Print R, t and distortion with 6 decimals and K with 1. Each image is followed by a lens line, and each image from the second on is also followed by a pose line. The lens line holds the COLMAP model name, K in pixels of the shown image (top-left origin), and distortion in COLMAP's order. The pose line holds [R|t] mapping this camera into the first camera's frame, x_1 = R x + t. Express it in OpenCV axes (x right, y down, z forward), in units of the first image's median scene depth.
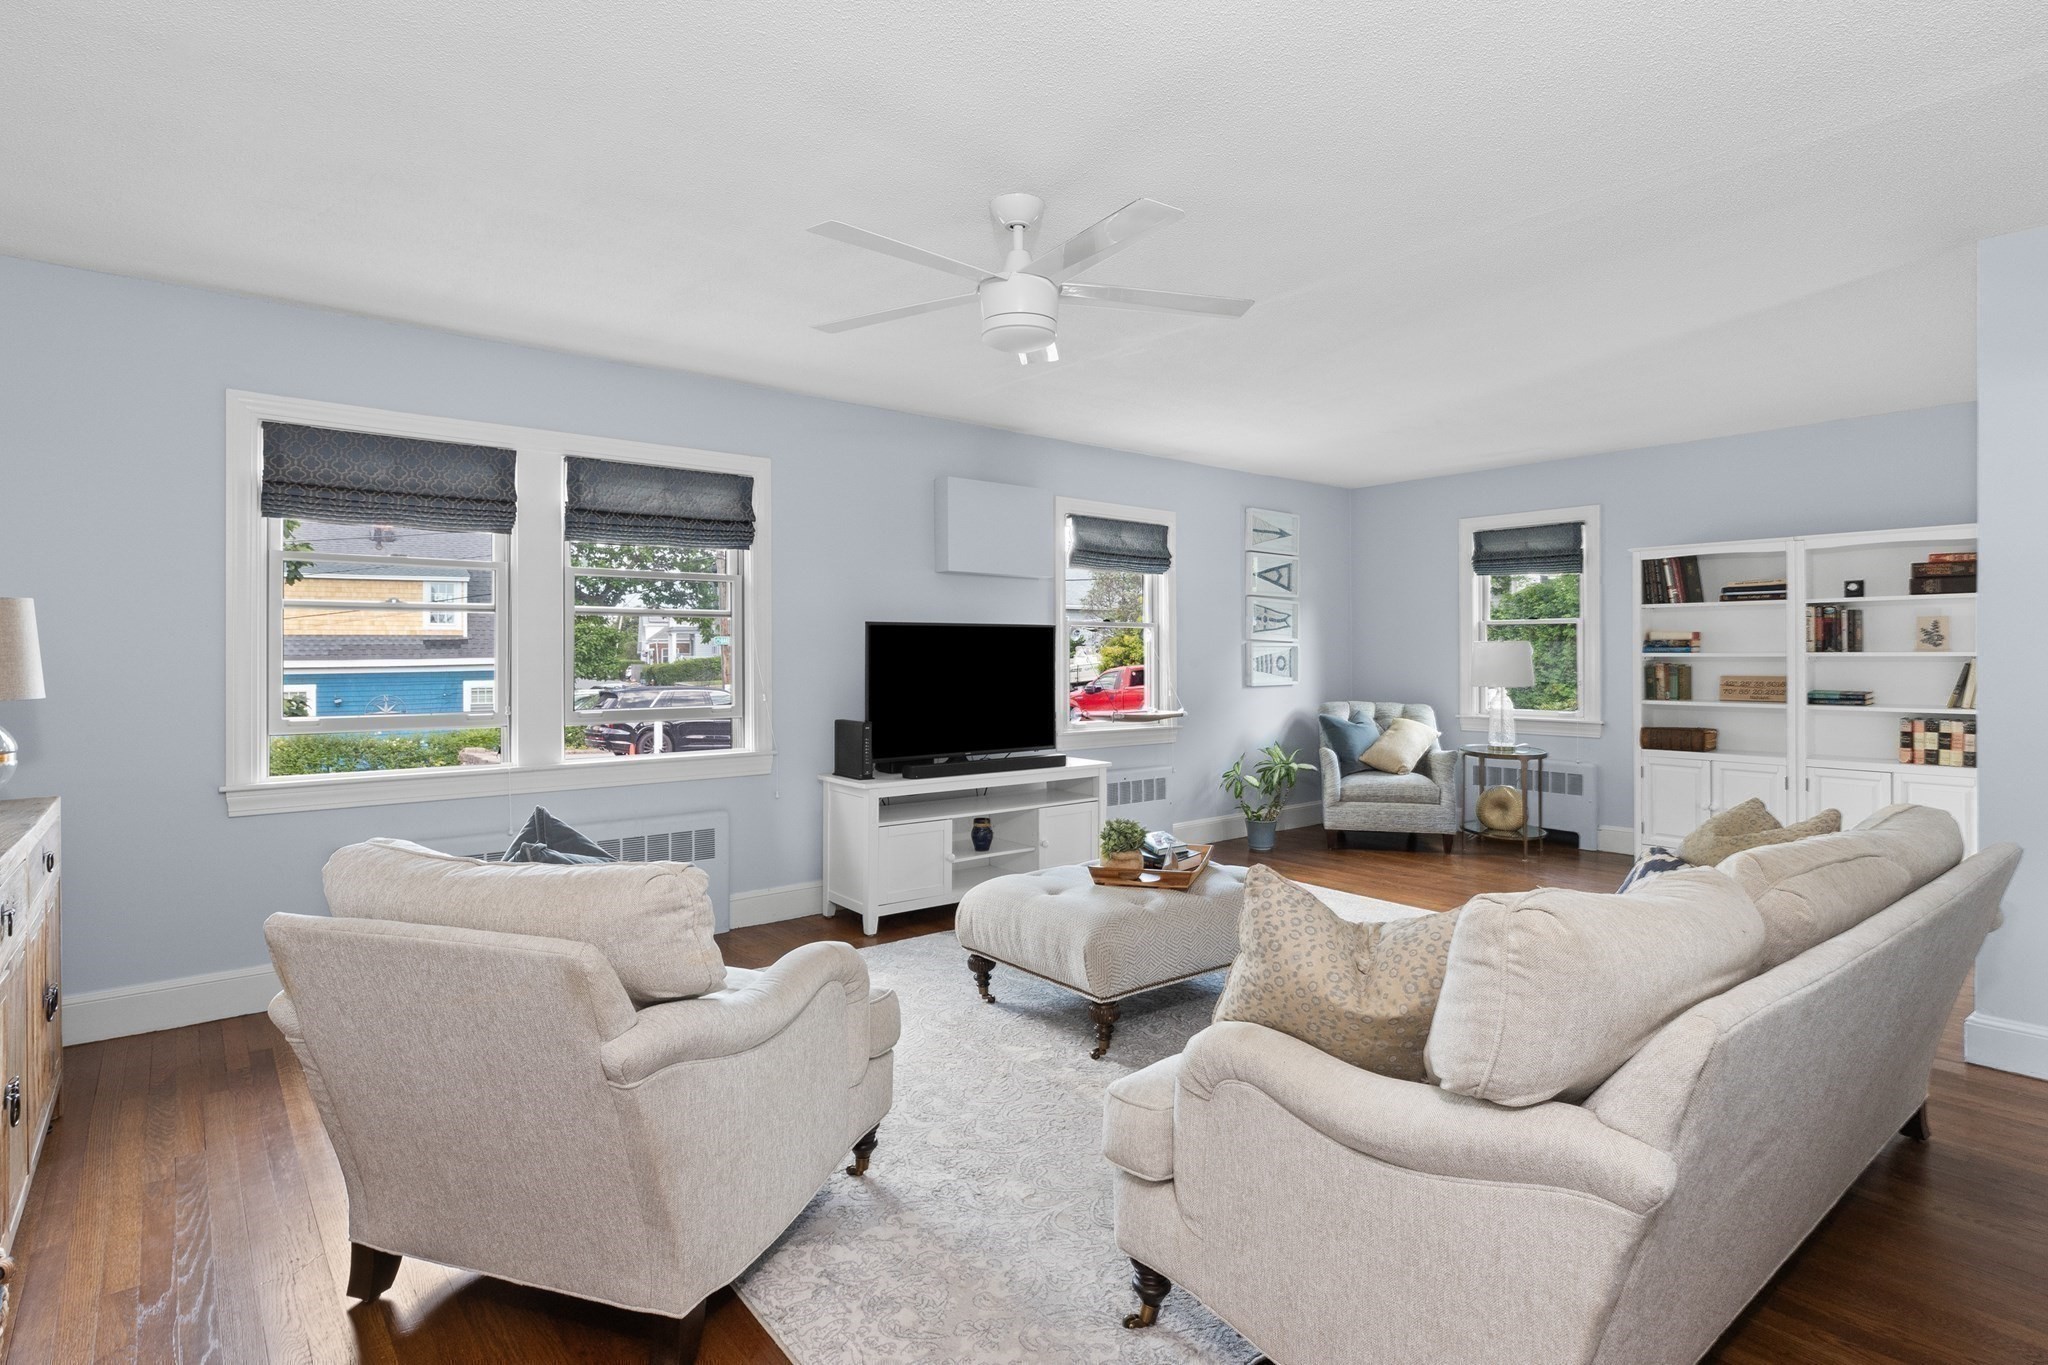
lens RADIAL K [[1032.5, 0, 1026.6], [0, 1032.5, 651.2], [0, 0, 1]] dist [-0.000330, 0.000027]
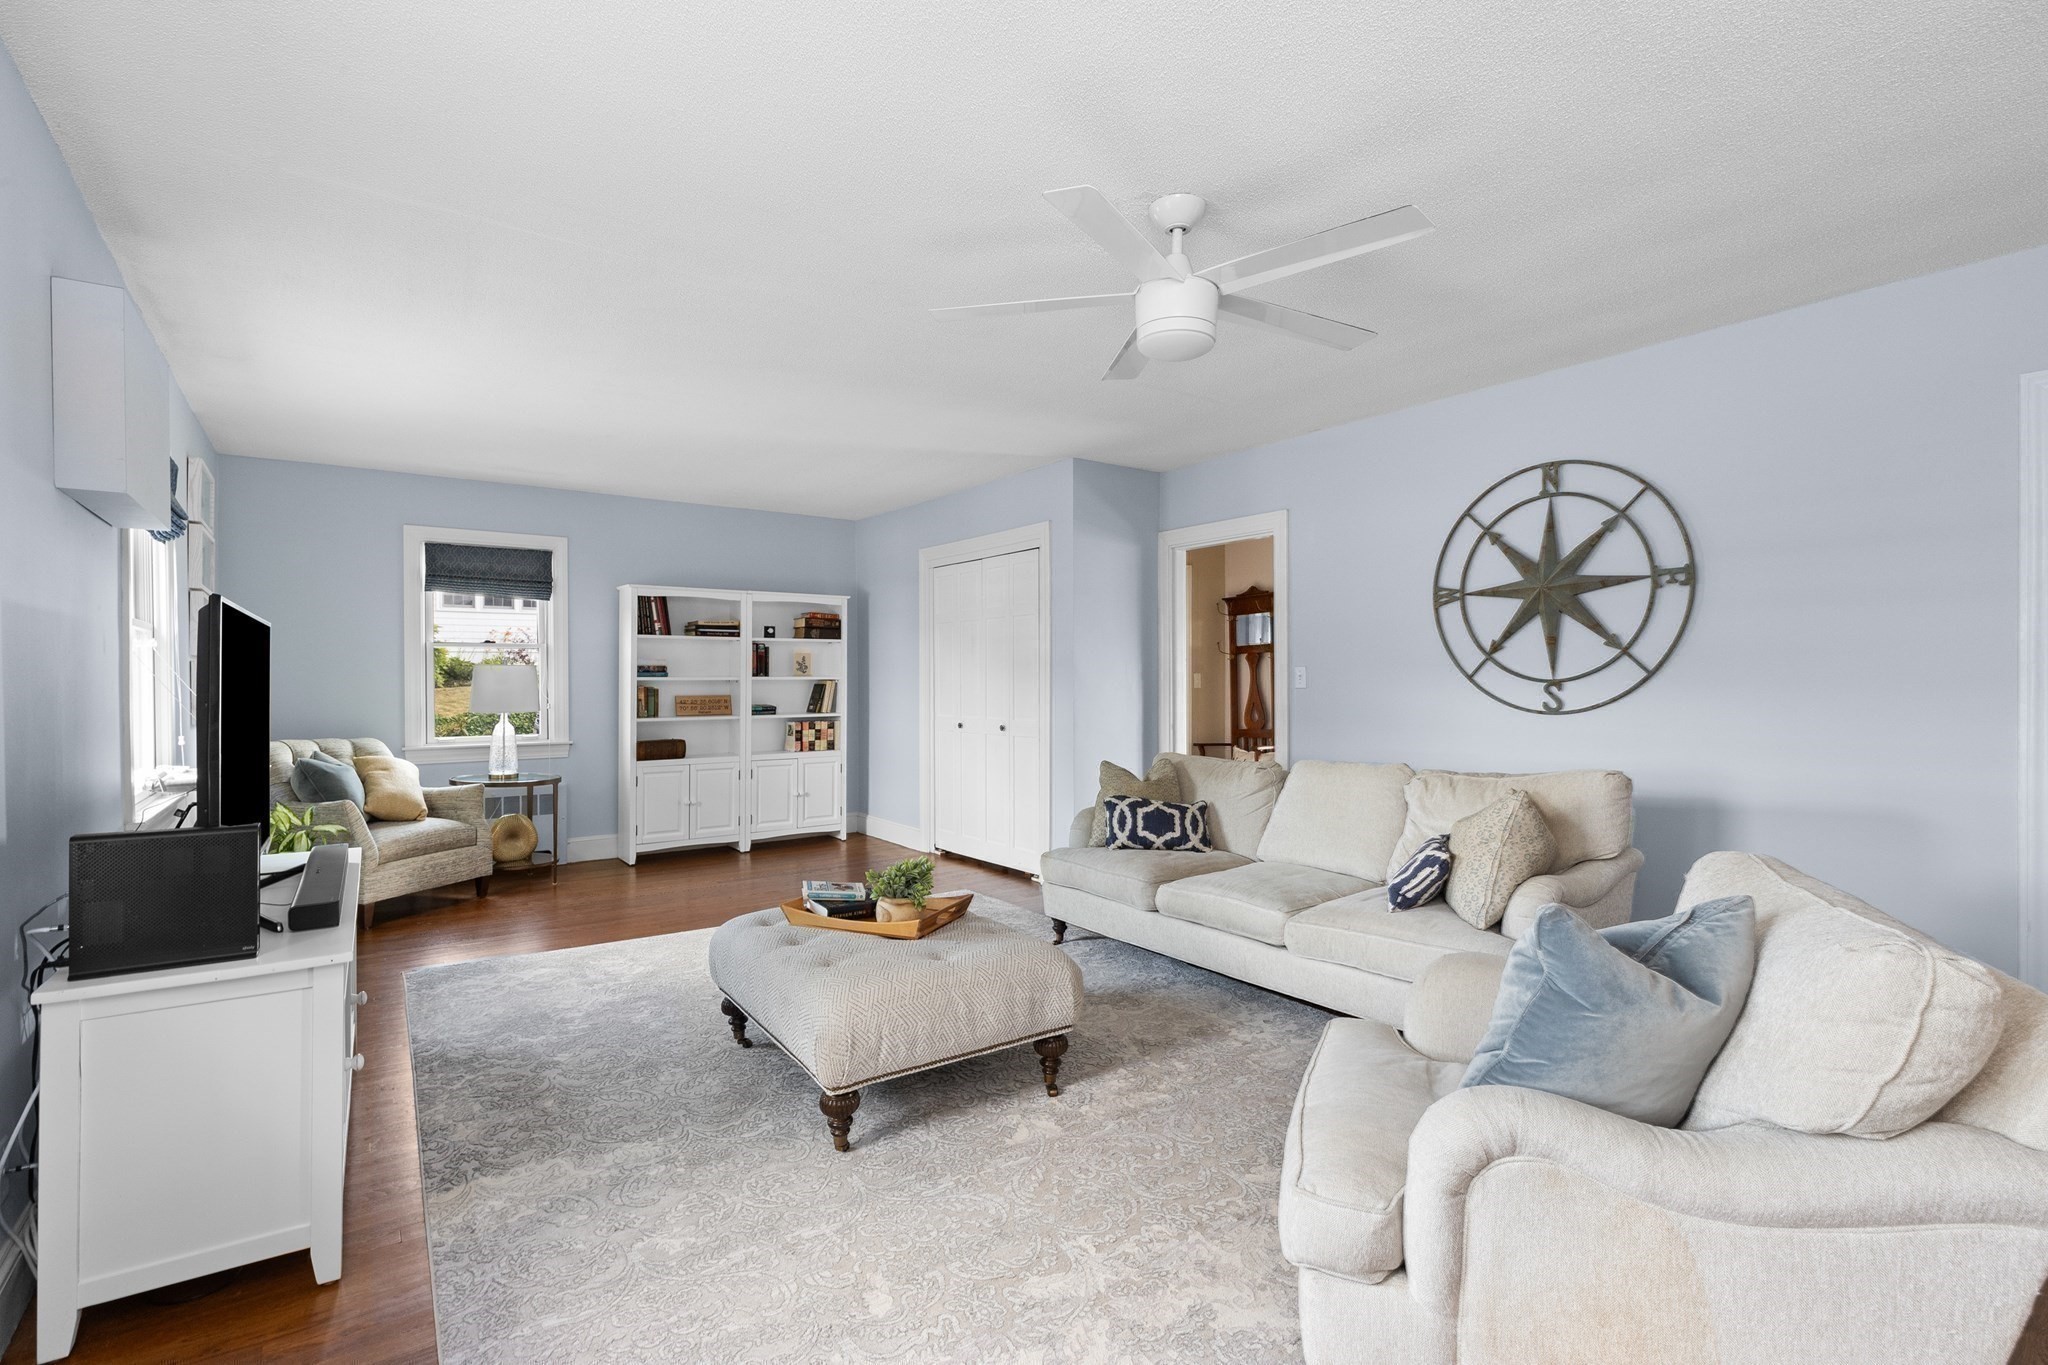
lens RADIAL K [[954.1, 0, 1024.0], [0, 954.1, 682.5], [0, 0, 1]] dist [0.000116, 0.000068]
pose [[0.075535, -0.005890, 0.997126, -0.464686], [-0.001813, 0.999980, 0.006045, 0.000256], [-0.997142, -0.002265, 0.075523, 0.540227]]
